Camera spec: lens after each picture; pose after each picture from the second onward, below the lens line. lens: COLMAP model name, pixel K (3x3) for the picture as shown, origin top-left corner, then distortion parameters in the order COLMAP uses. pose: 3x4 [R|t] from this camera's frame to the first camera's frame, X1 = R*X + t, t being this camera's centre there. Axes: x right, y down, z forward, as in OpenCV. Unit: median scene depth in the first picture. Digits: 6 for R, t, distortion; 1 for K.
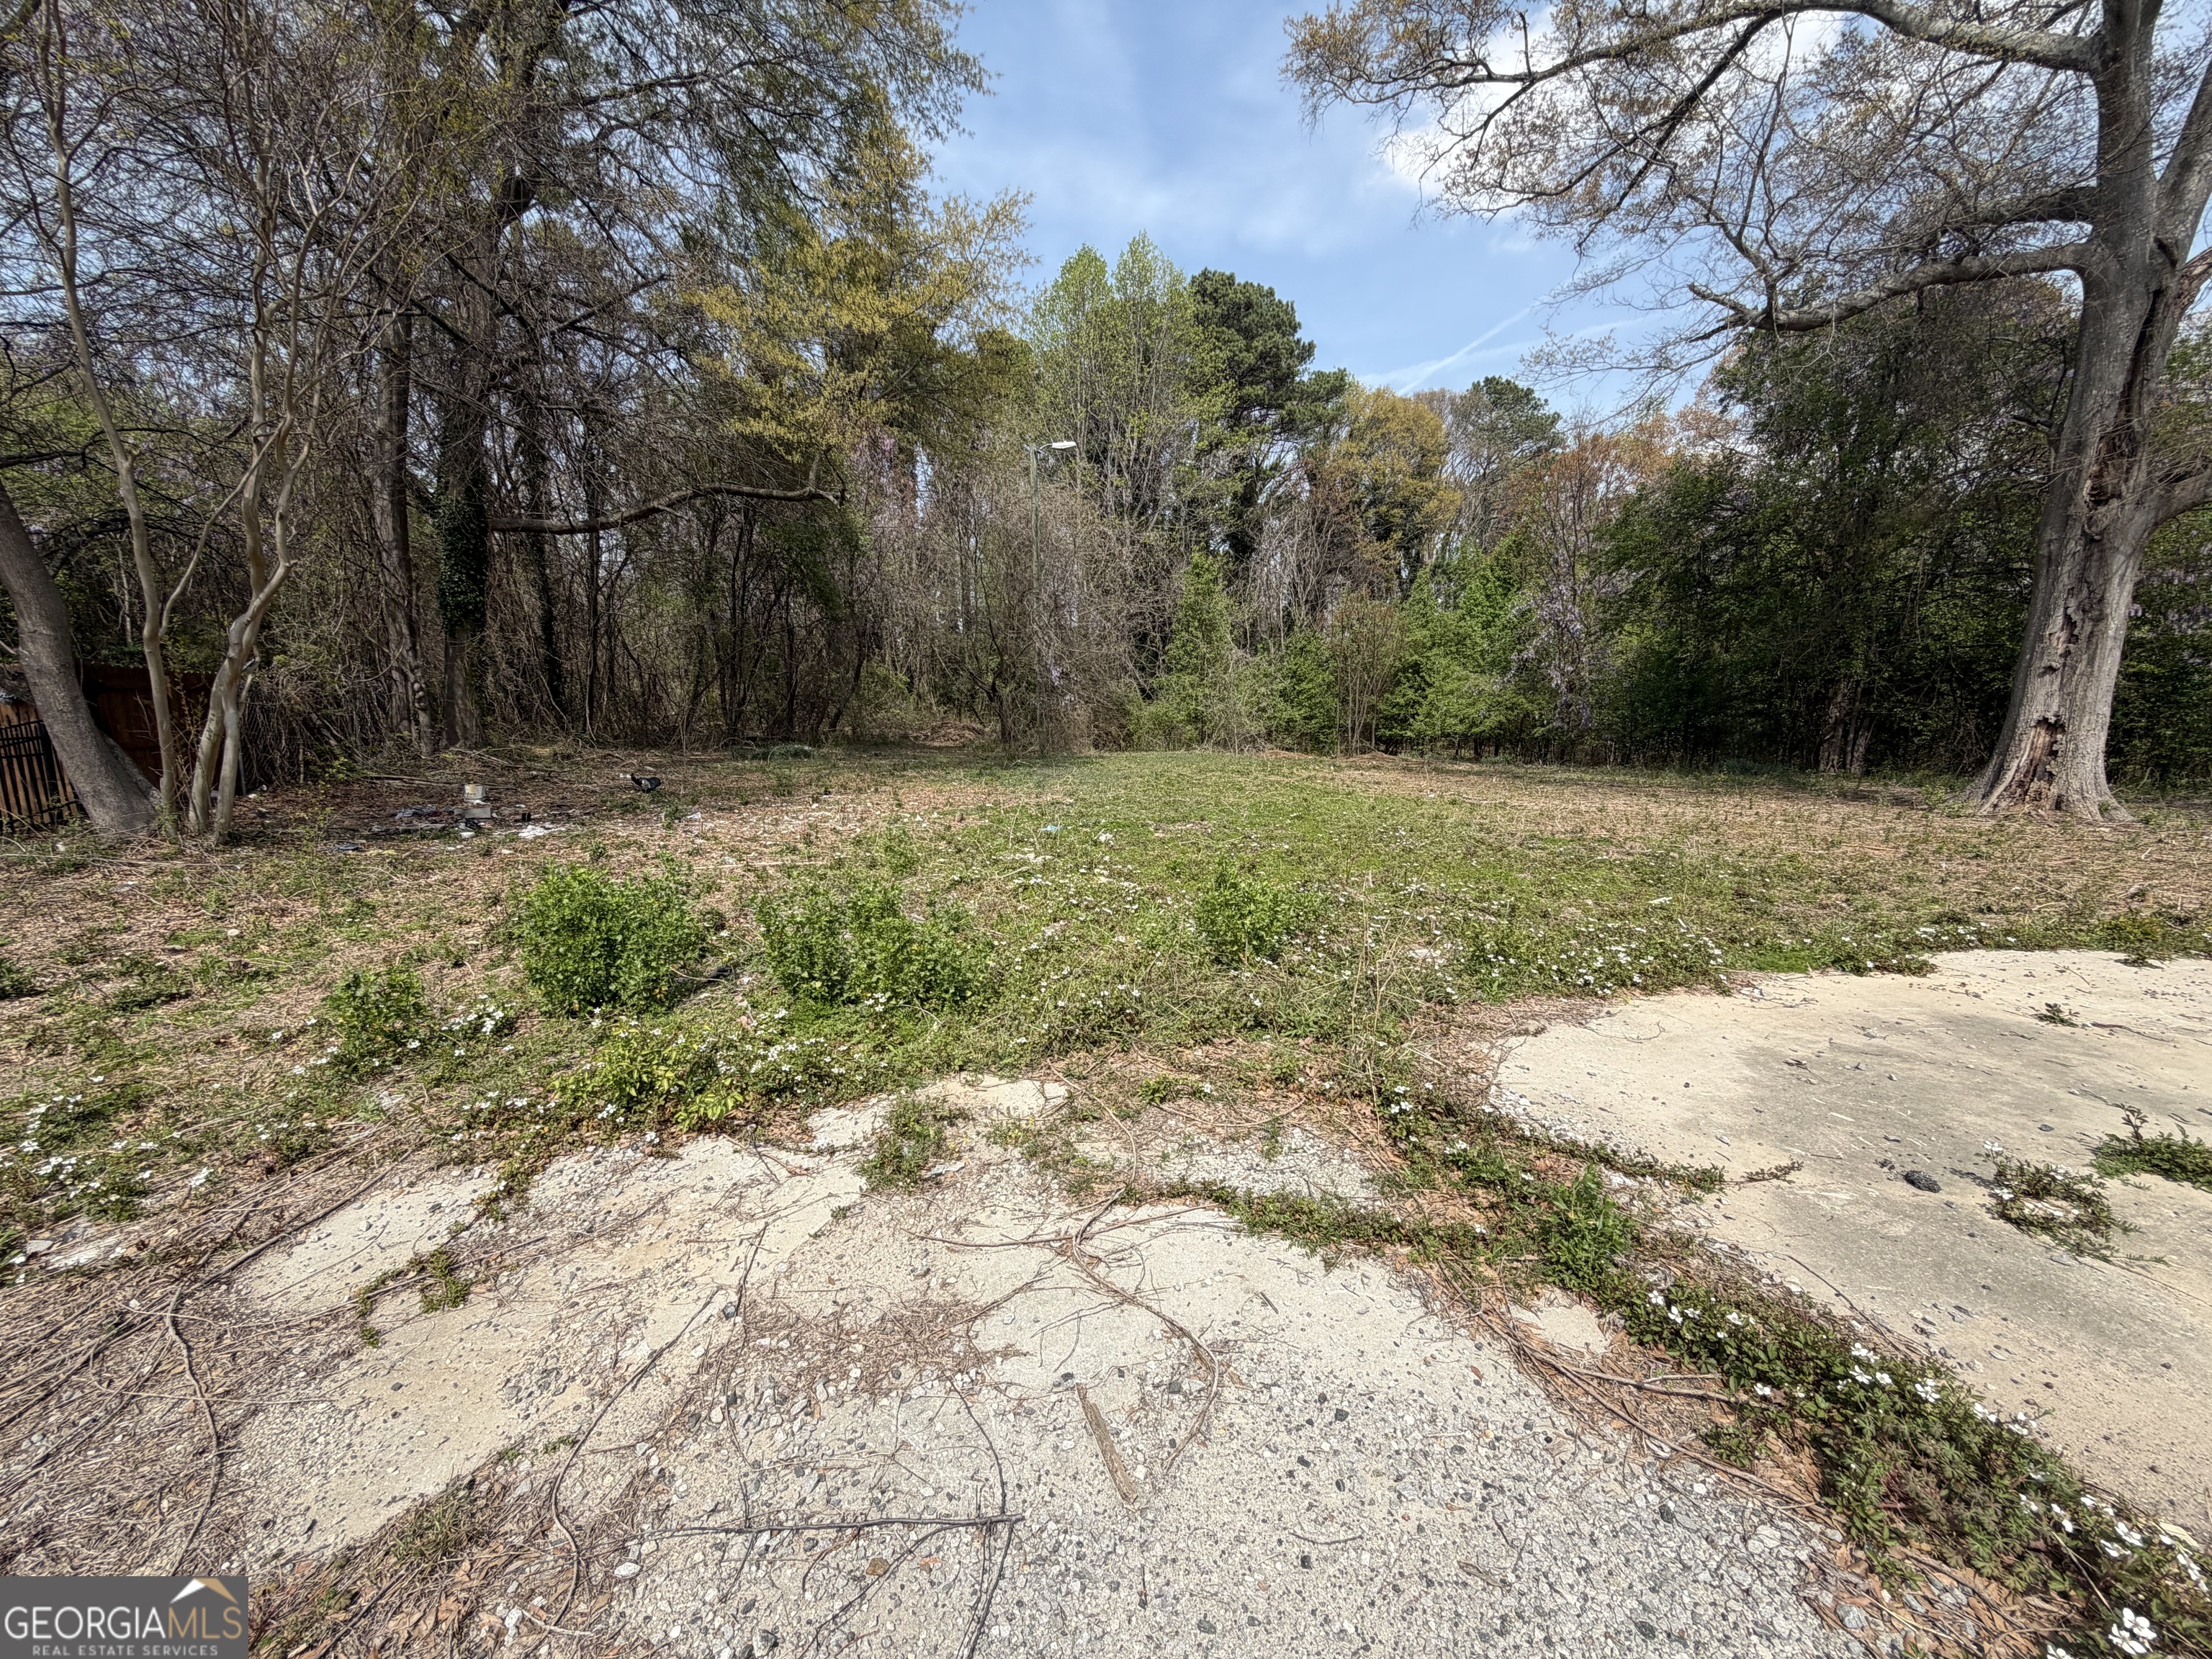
lens RADIAL K [[889.3, 0, 1111.2], [0, 889.3, 831.0], [0, 0, 1]] dist [0.000493, 0.000162]
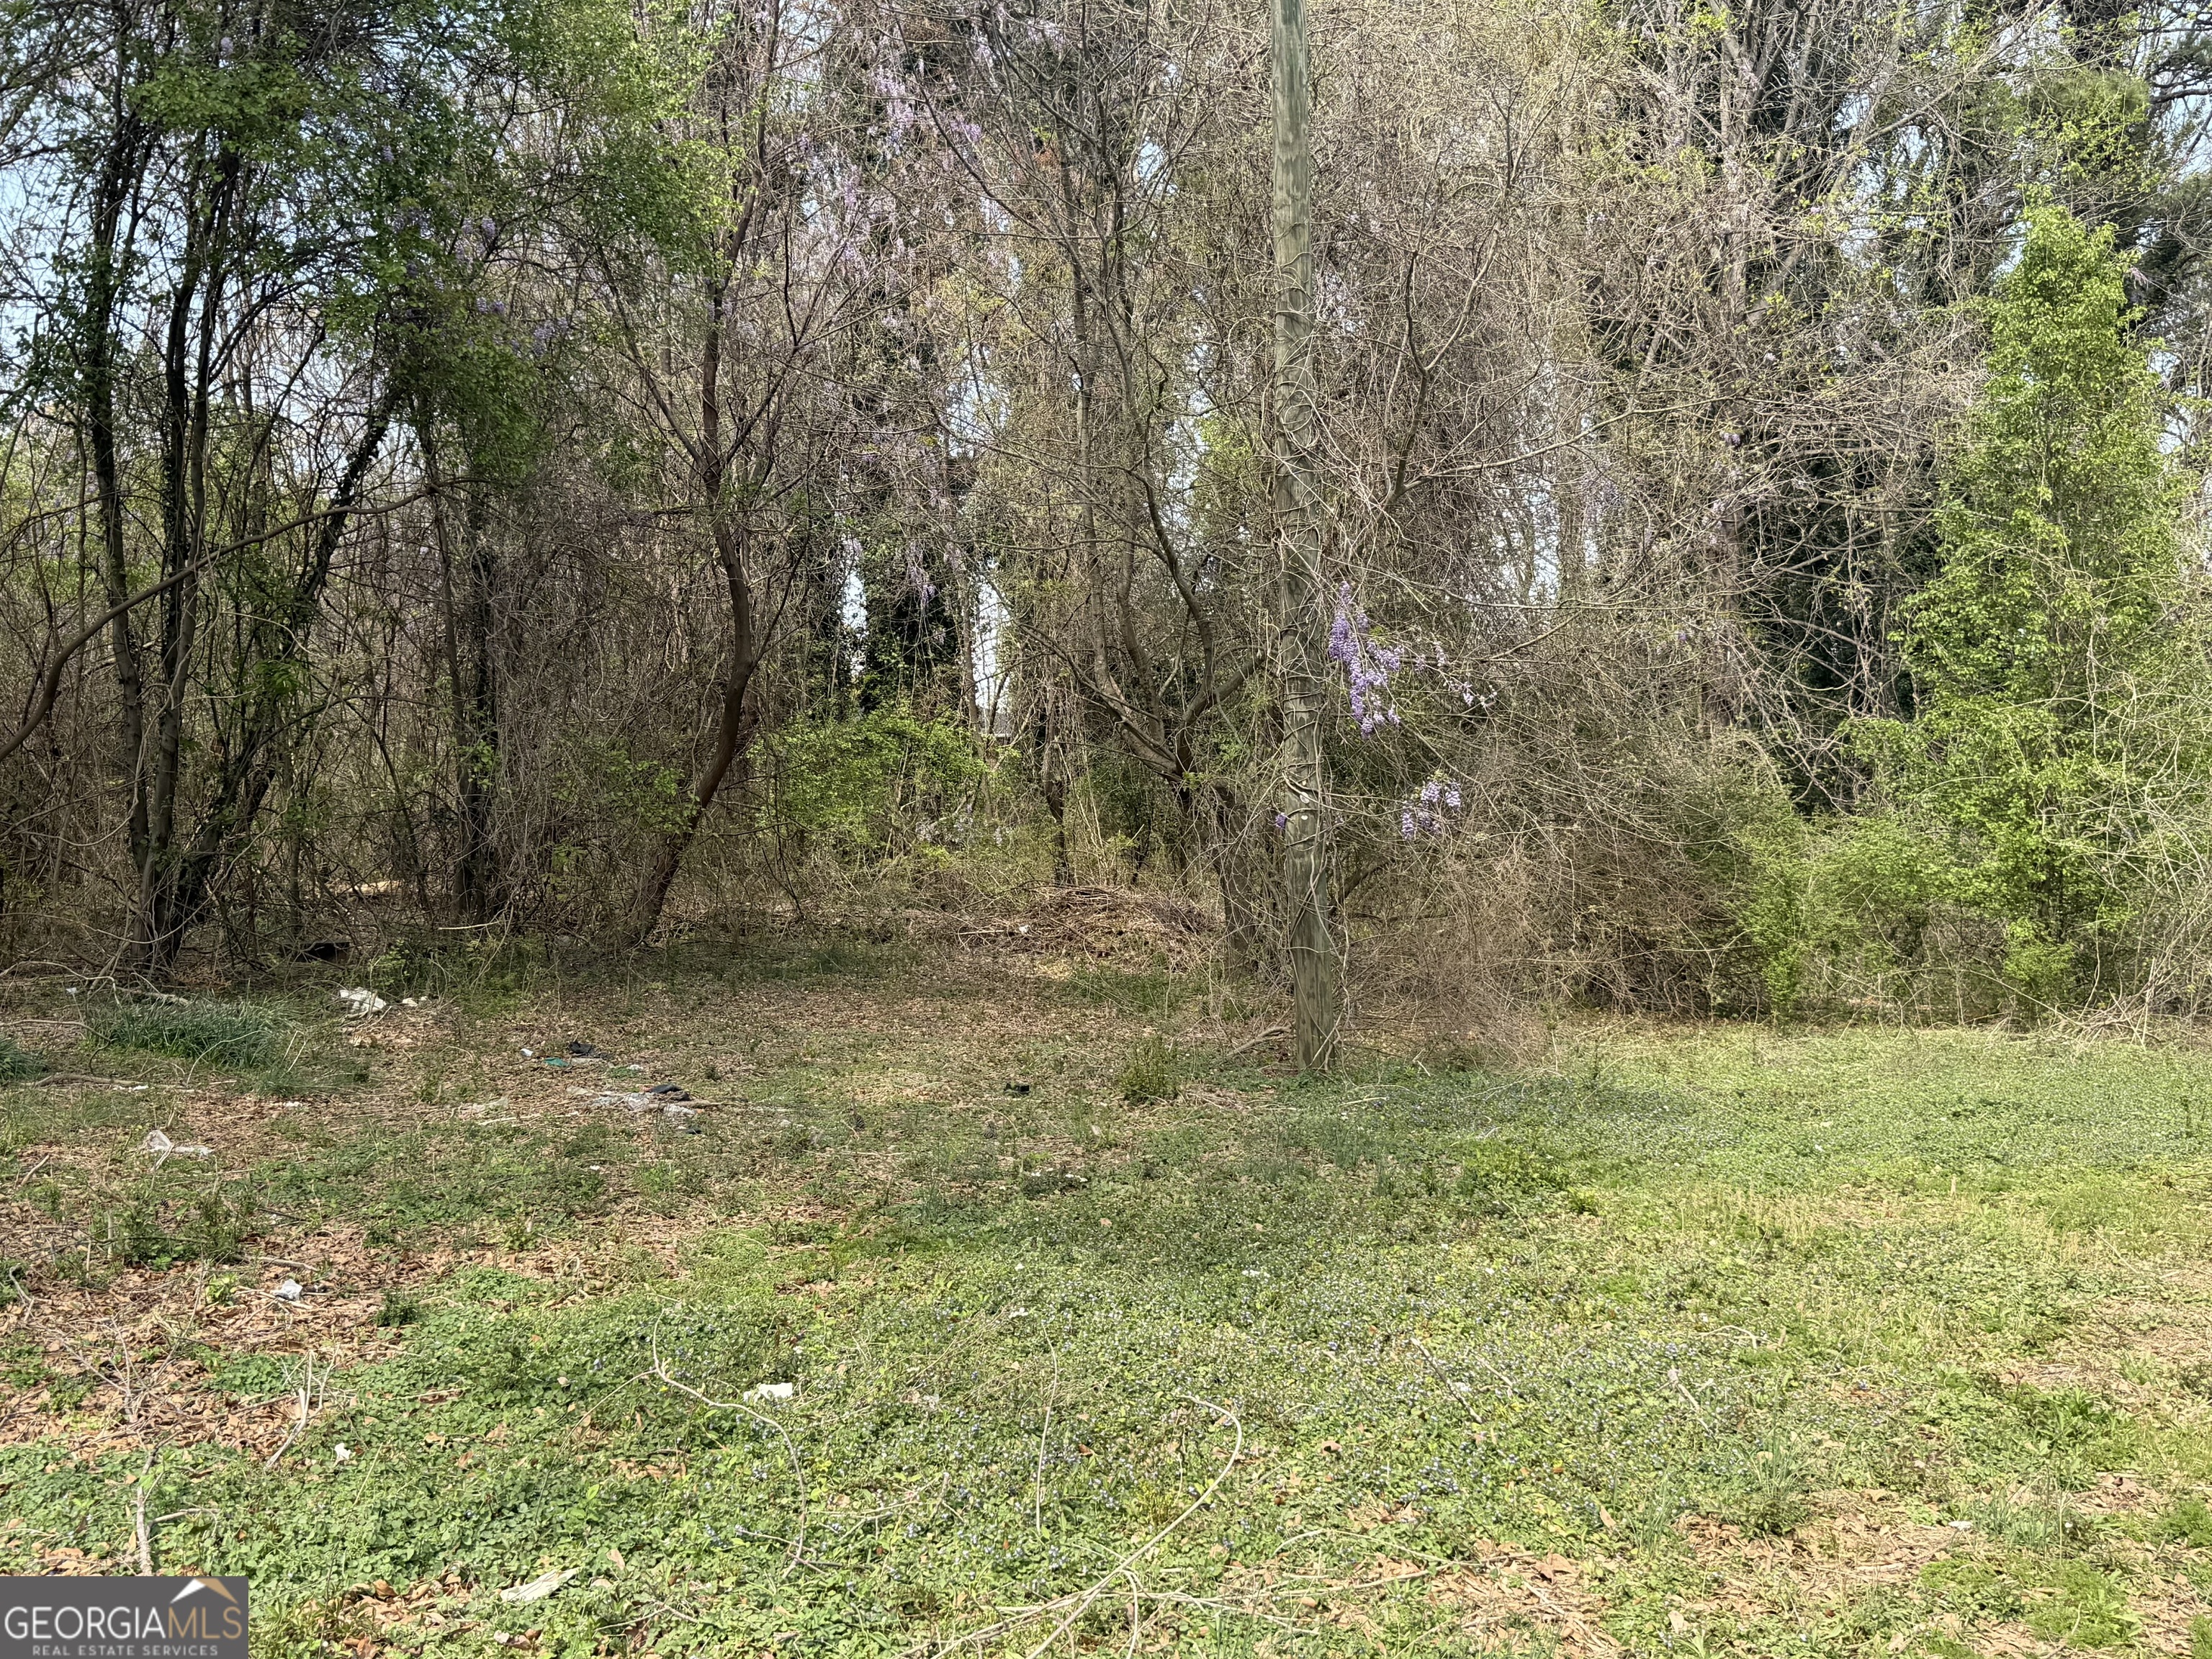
lens RADIAL K [[2116.0, 0, 1128.4], [0, 2116.0, 838.3], [0, 0, 1]] dist [0.061923, 0.000000]
pose [[0.967251, -0.000559, -0.253820, 0.013863], [-0.035150, 0.990068, -0.136127, -0.146527], [0.251376, 0.140590, 0.957625, 1.073756]]
